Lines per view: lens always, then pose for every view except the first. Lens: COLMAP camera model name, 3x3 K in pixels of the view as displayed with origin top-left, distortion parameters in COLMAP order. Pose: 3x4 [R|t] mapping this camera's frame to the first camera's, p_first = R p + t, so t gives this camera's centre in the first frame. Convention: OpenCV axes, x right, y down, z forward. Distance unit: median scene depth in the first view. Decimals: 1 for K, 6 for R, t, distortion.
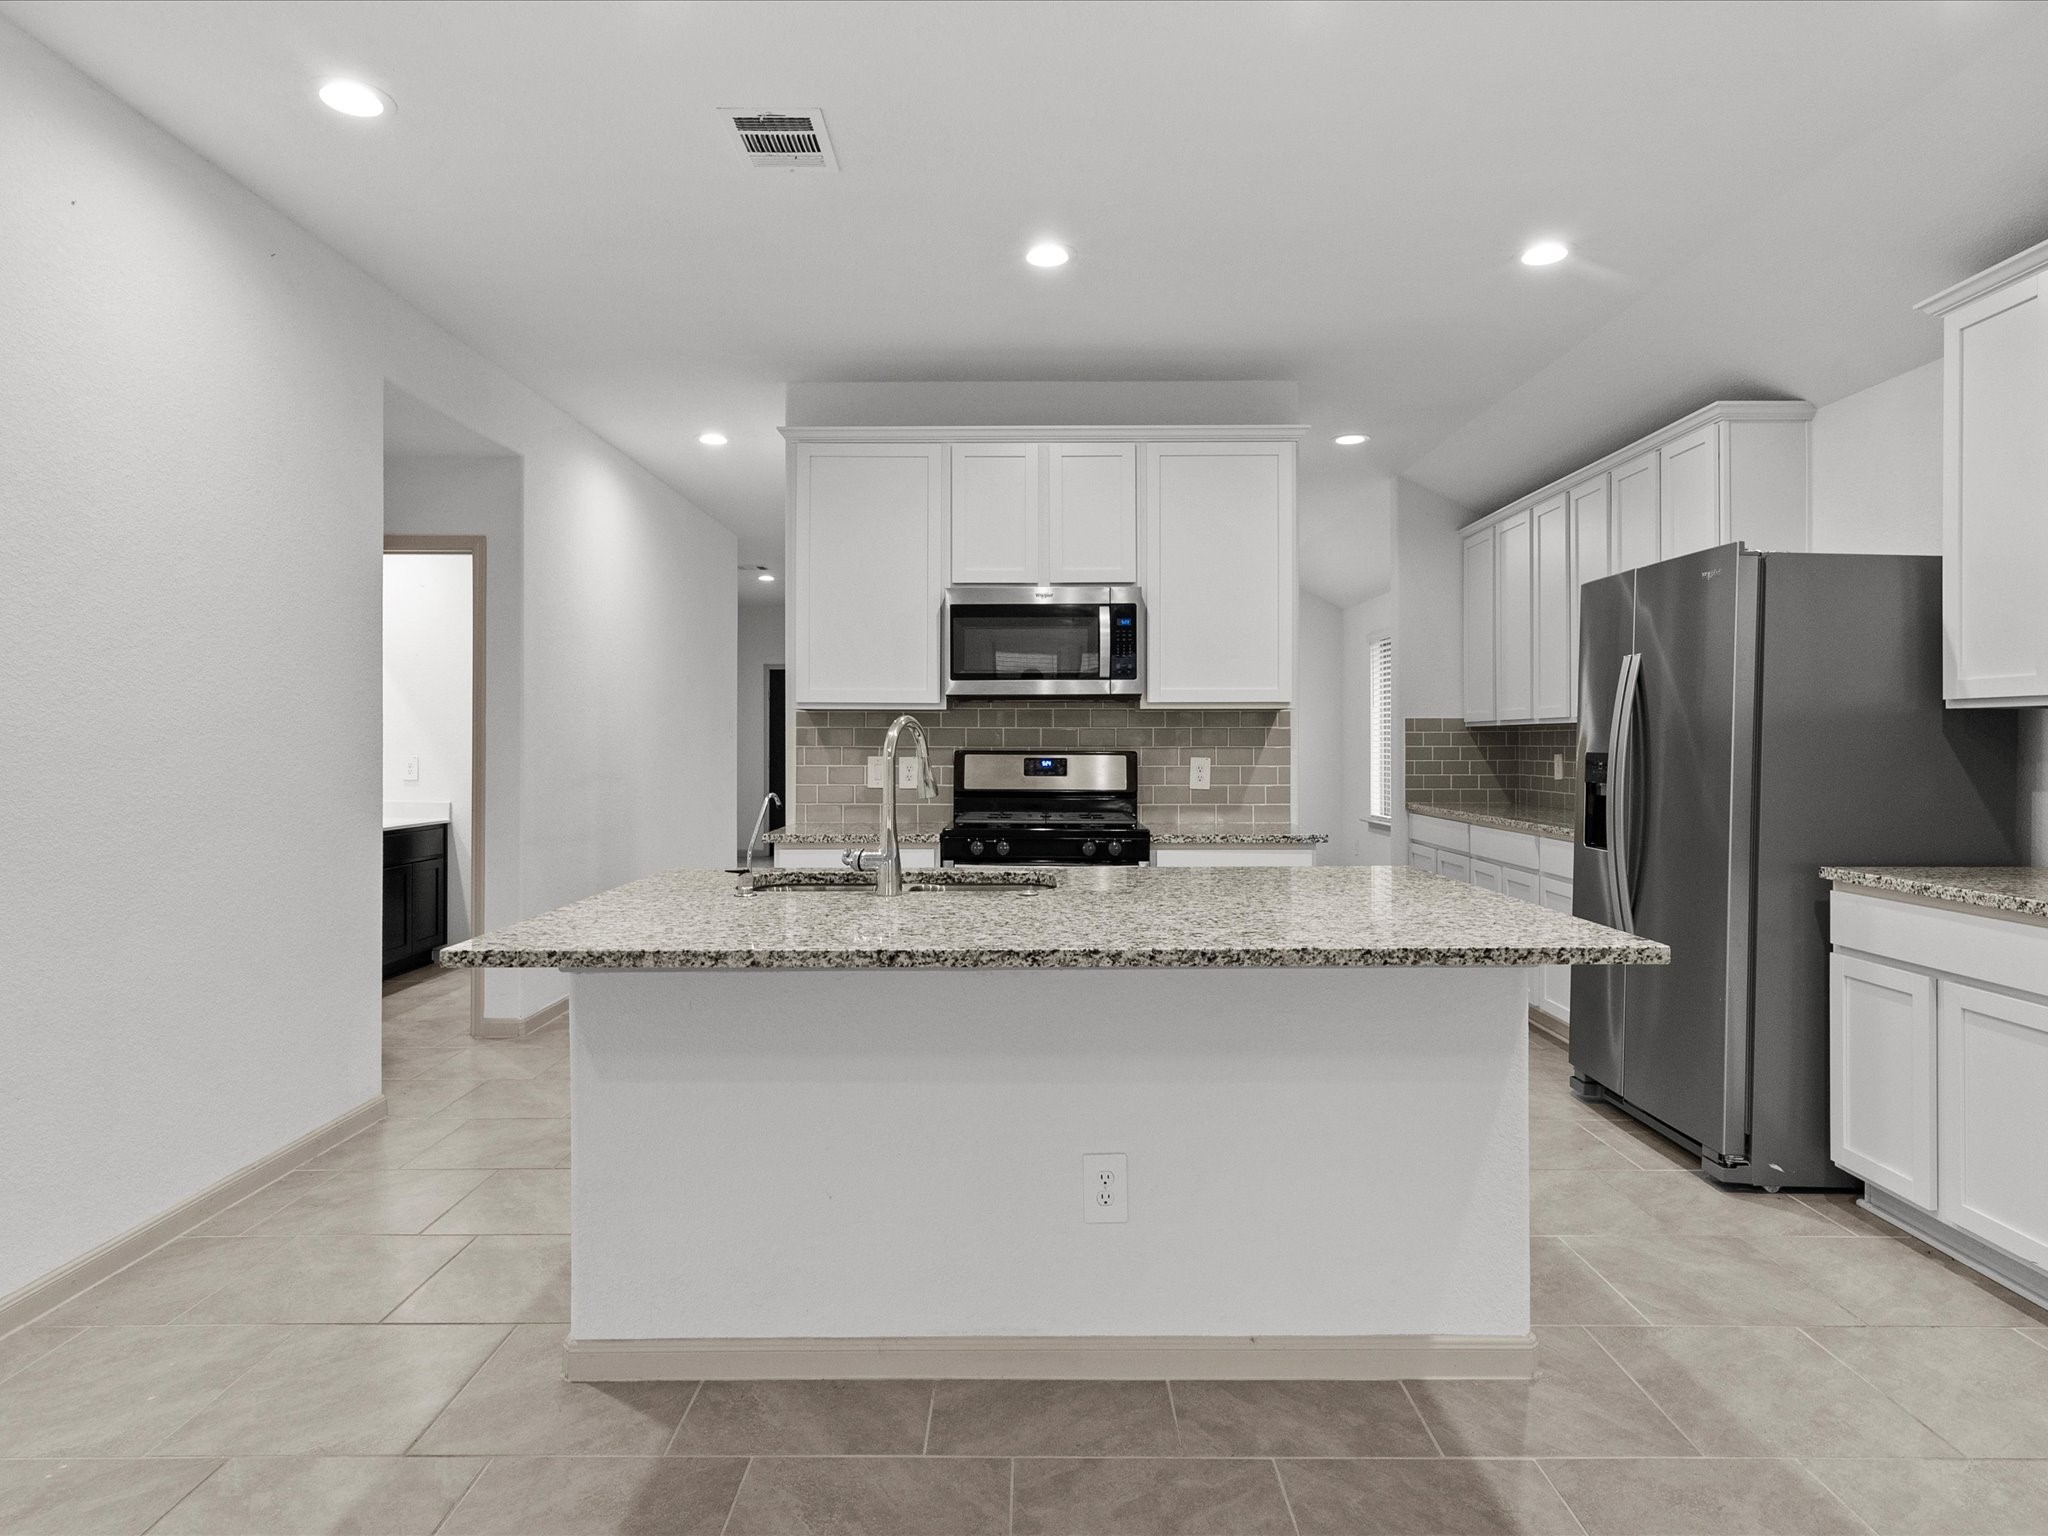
lens RADIAL K [[1167.3, 0, 1038.9], [0, 1167.3, 750.7], [0, 0, 1]] dist [-0.000936, -0.000140]
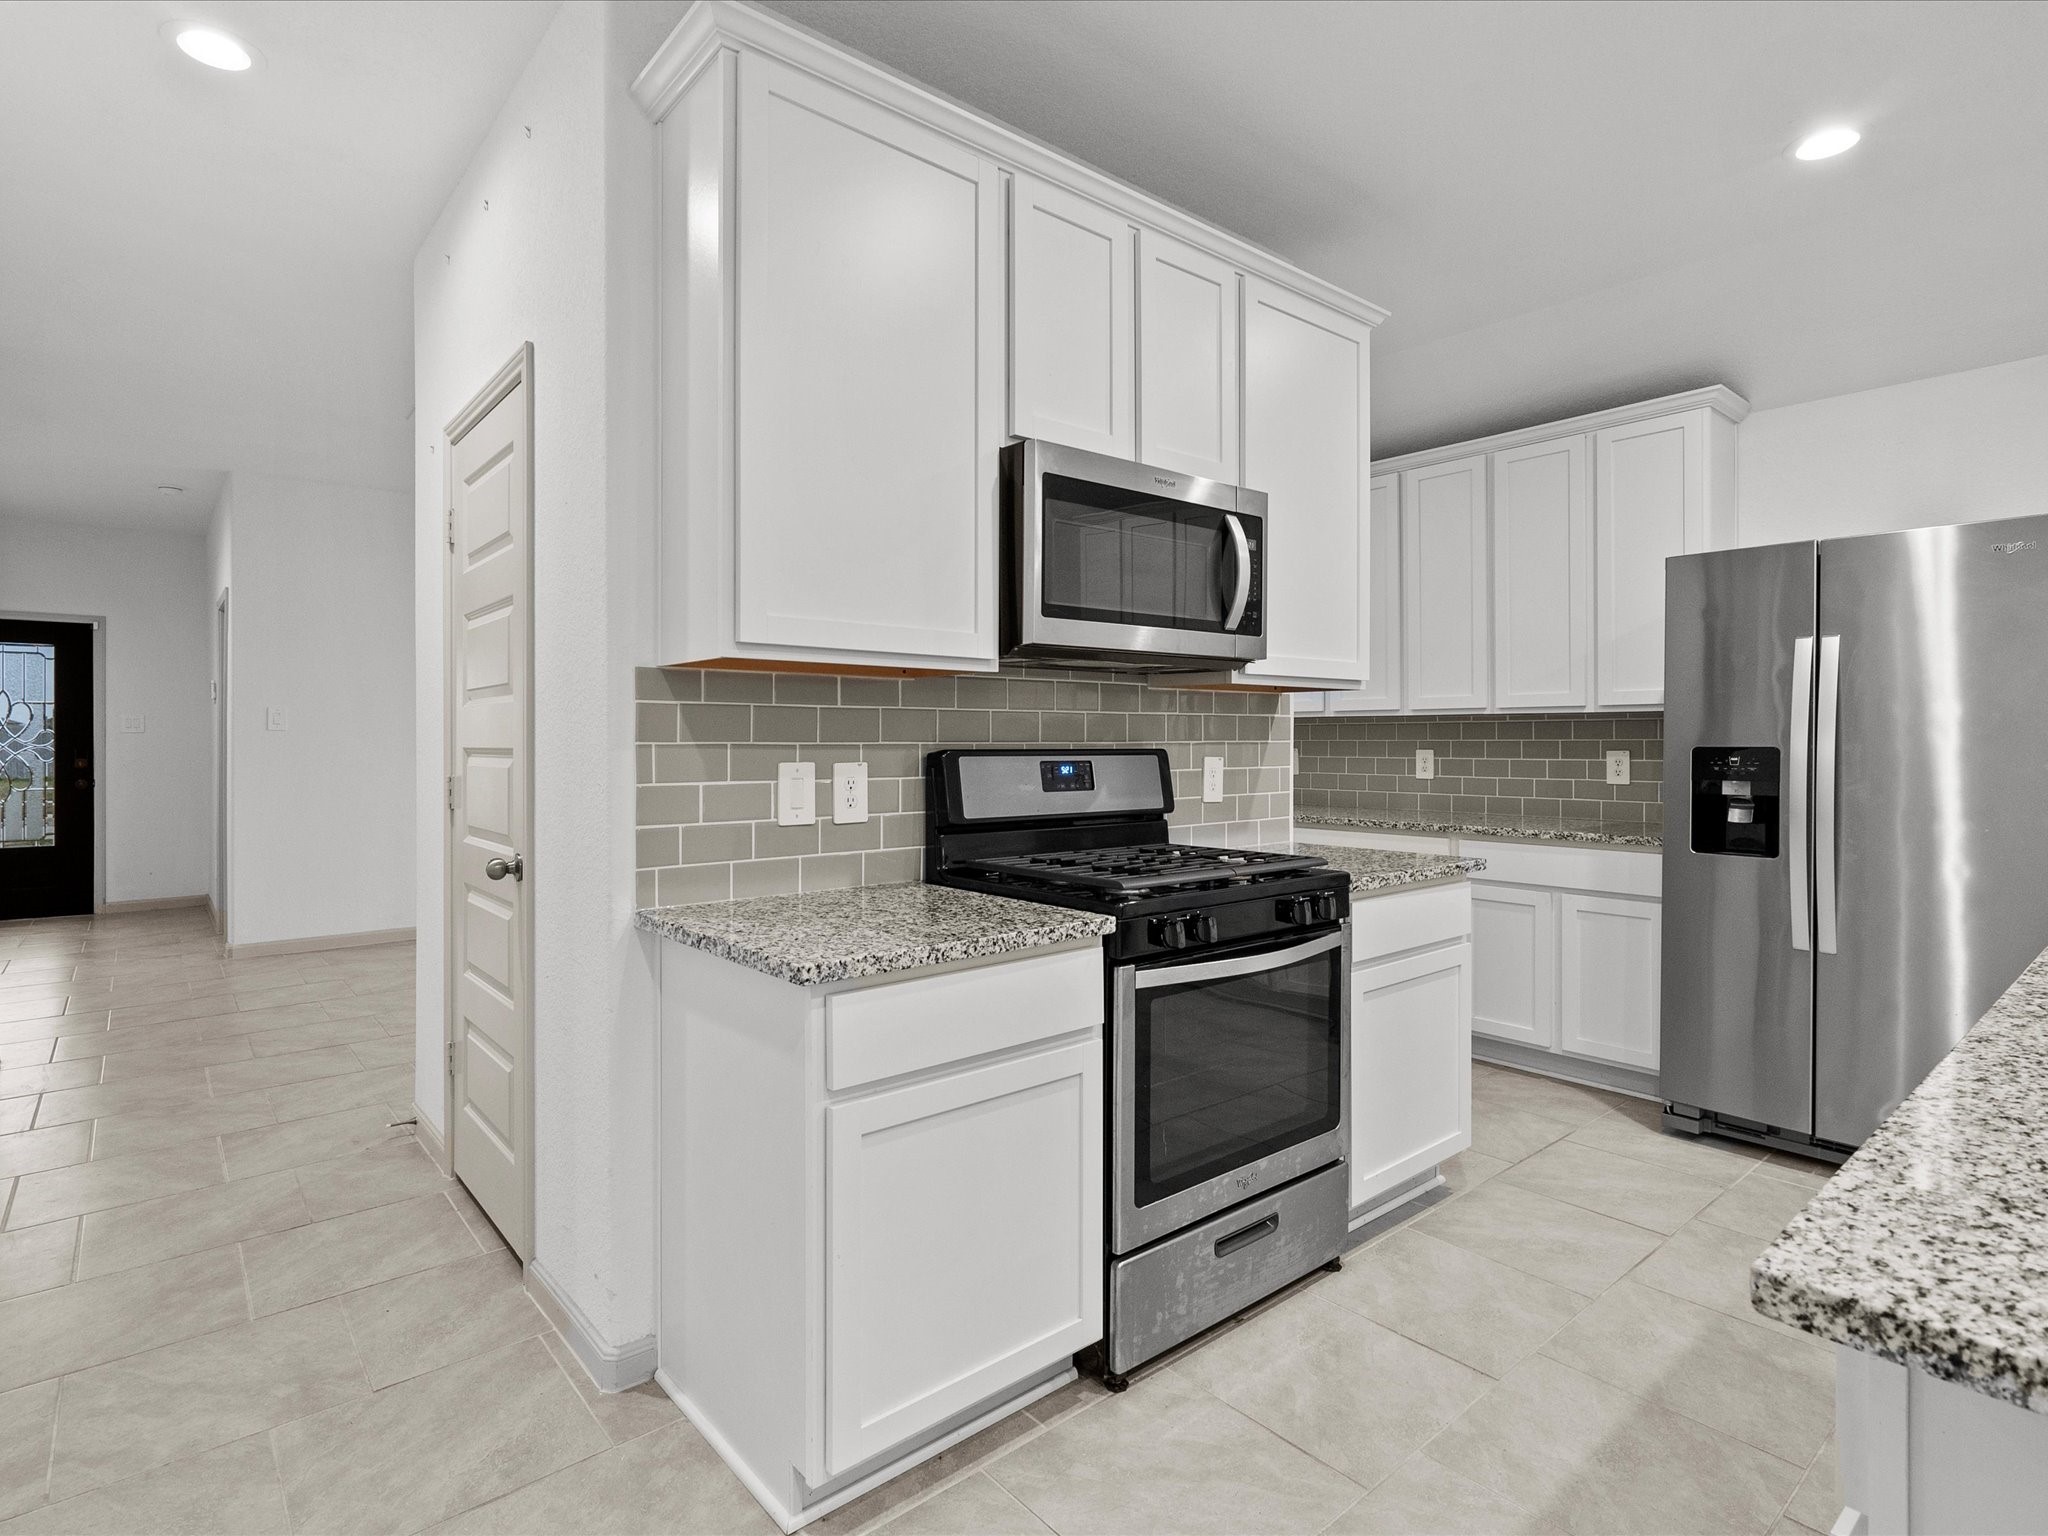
lens RADIAL K [[1048.8, 0, 1021.6], [0, 1048.8, 747.1], [0, 0, 1]] dist [-0.002795, 0.000055]
pose [[0.766480, -0.006002, 0.642241, -0.361496], [0.005097, 0.999982, 0.003262, -0.002742], [-0.642249, 0.000773, 0.766496, 0.600419]]
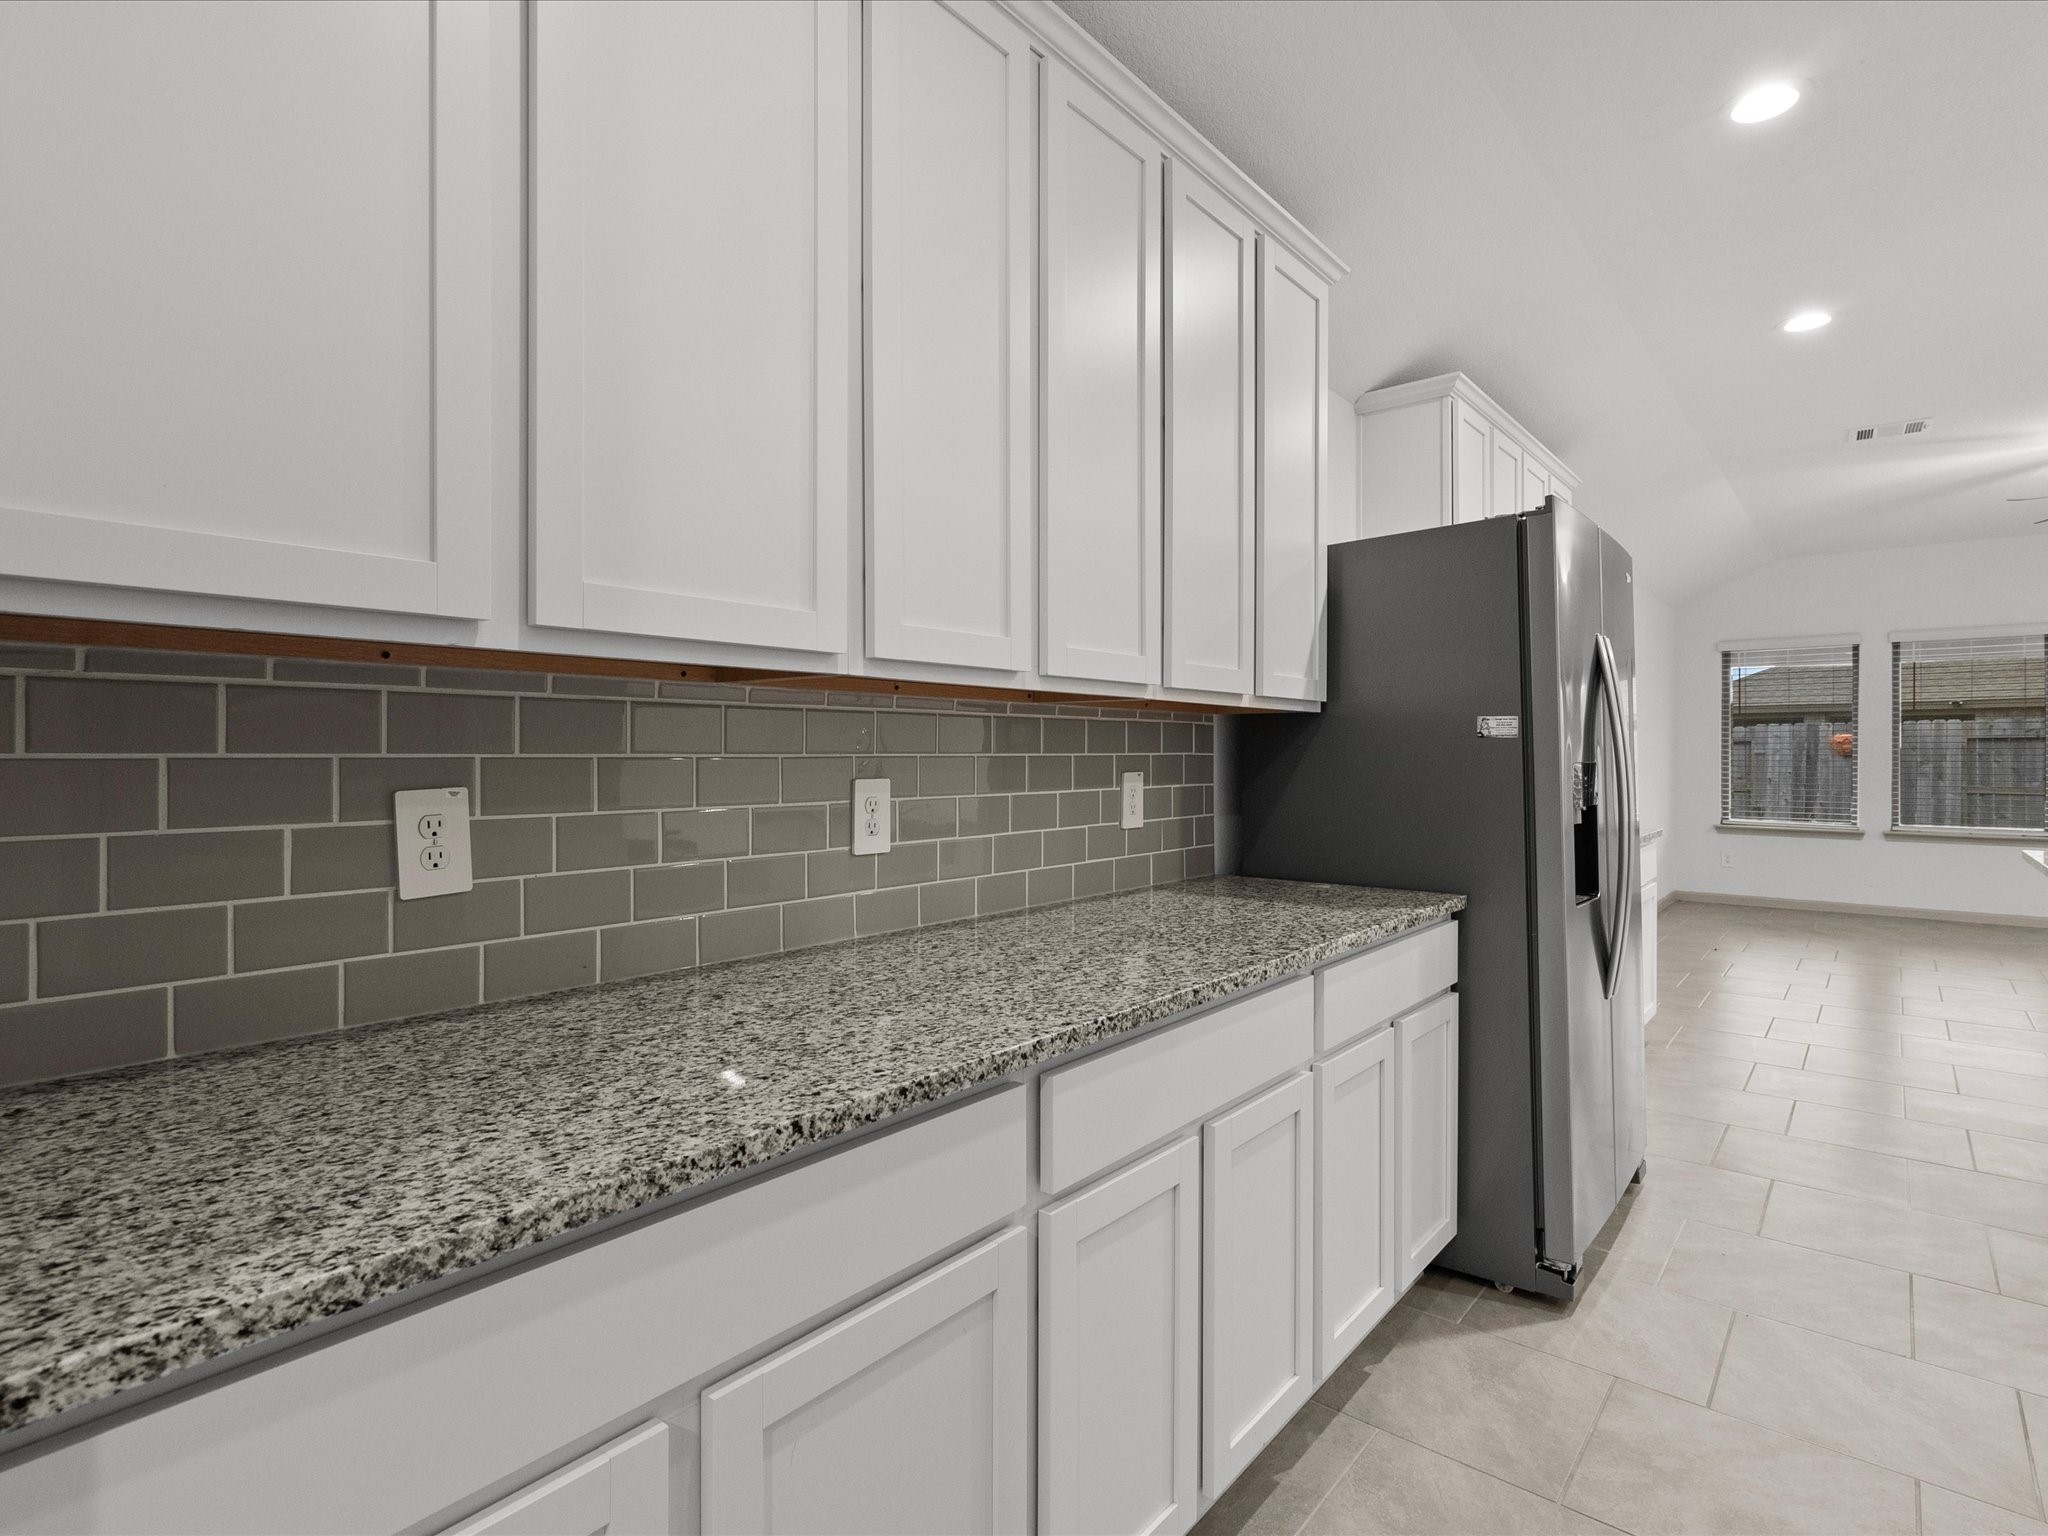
lens RADIAL K [[1048.8, 0, 1021.6], [0, 1048.8, 747.1], [0, 0, 1]] dist [-0.002795, 0.000055]
pose [[-0.773874, 0.001224, 0.633339, 0.263195], [0.000270, 0.999999, -0.001603, -0.006055], [-0.633340, -0.001070, -0.773873, 1.359628]]
